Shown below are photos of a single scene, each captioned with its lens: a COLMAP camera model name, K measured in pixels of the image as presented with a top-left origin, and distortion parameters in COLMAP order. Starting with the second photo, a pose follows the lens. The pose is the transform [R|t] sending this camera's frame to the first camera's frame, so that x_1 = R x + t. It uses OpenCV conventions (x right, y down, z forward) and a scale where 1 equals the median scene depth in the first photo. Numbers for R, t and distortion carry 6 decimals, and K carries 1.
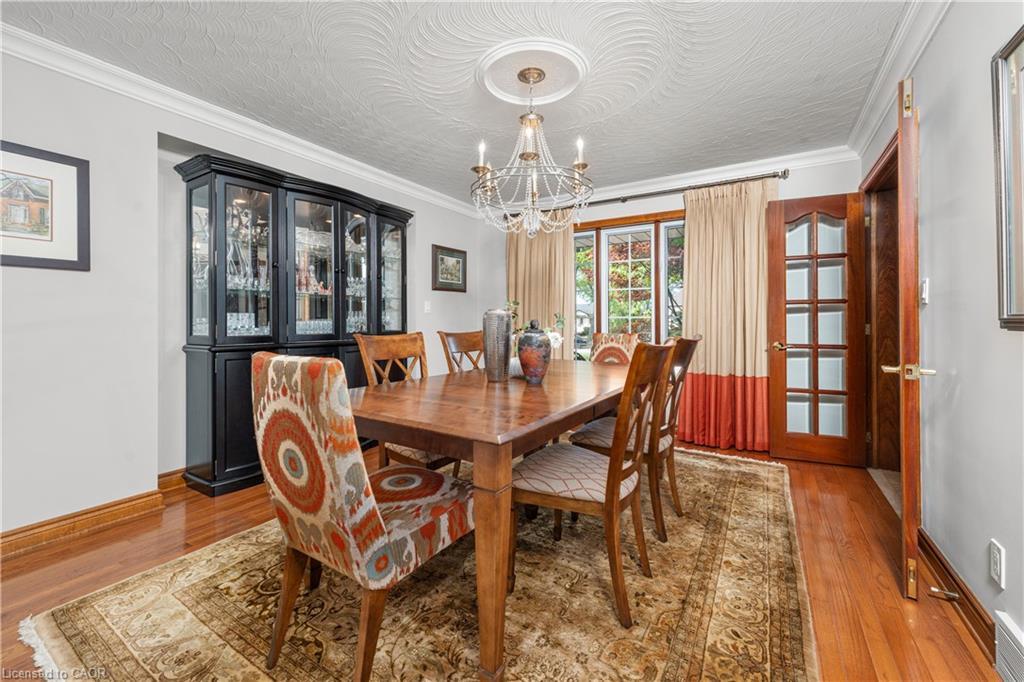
lens RADIAL K [[413.1, 0, 516.0], [0, 413.1, 321.5], [0, 0, 1]] dist [-0.004699, 0.000369]
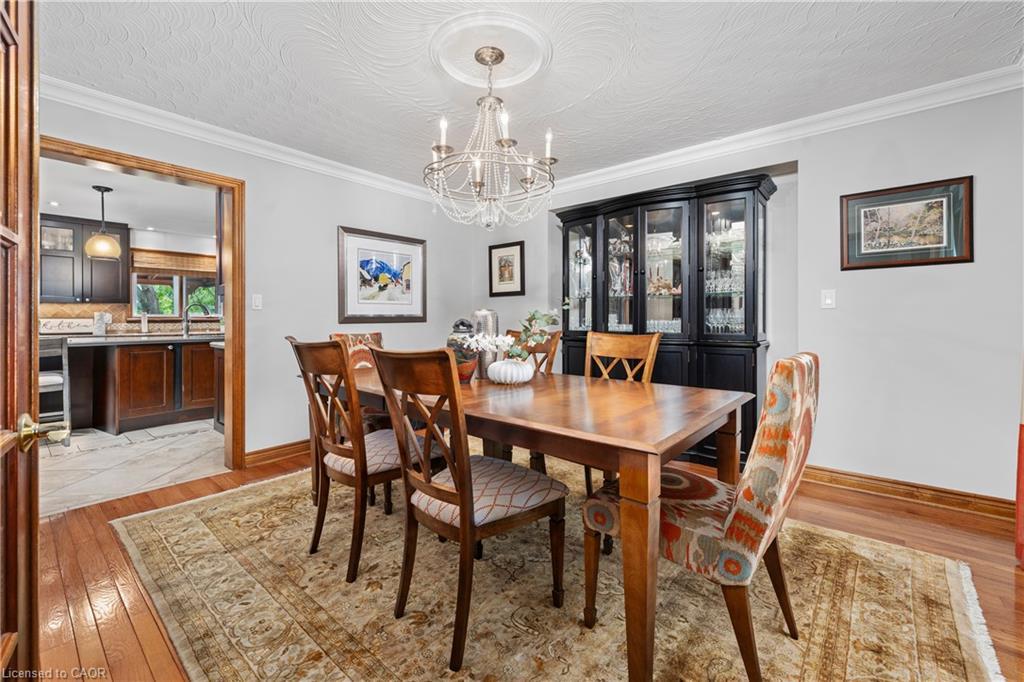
lens RADIAL K [[413.1, 0, 509.5], [0, 413.1, 321.6], [0, 0, 1]] dist [-0.004699, 0.000369]
pose [[-0.132566, 0.012048, -0.991101, 0.691258], [0.004781, 0.999922, 0.011516, -0.011336], [0.991163, -0.003212, -0.132613, 0.835406]]
